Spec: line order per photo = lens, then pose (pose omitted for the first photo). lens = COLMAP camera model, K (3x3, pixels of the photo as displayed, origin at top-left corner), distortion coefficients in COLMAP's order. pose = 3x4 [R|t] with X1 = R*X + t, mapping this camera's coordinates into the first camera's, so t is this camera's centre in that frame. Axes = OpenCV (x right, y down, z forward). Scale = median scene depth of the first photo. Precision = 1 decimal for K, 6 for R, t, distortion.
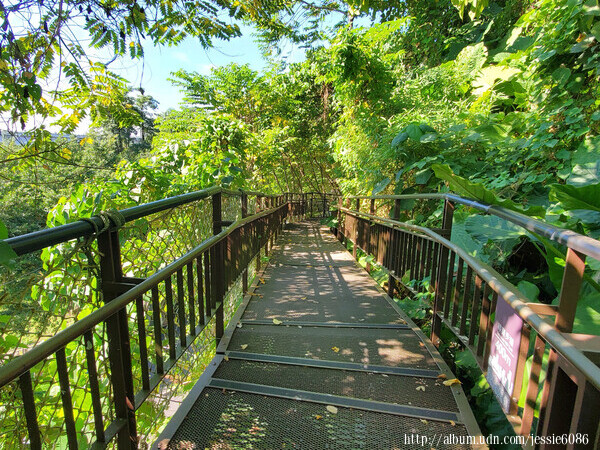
lens RADIAL K [[303.0, 0, 300.0], [0, 303.0, 225.0], [0, 0, 1]] dist [0.002197, 0.000295]
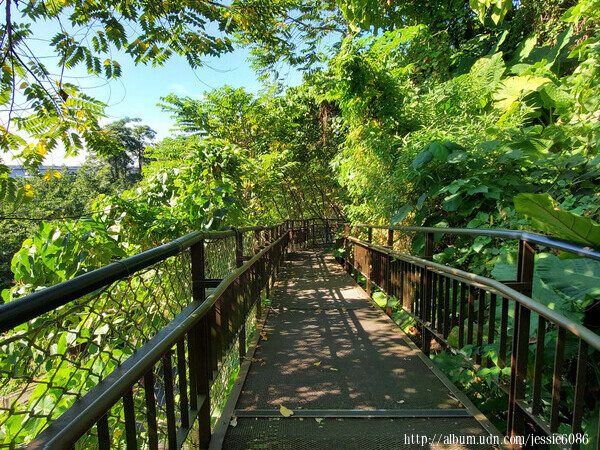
lens RADIAL K [[303.0, 0, 300.0], [0, 303.0, 225.0], [0, 0, 1]] dist [0.002197, 0.000295]
pose [[0.999459, -0.032691, 0.003527, -0.016236], [0.032864, 0.996585, -0.075758, -0.037693], [-0.001038, 0.075833, 0.997120, 0.133092]]
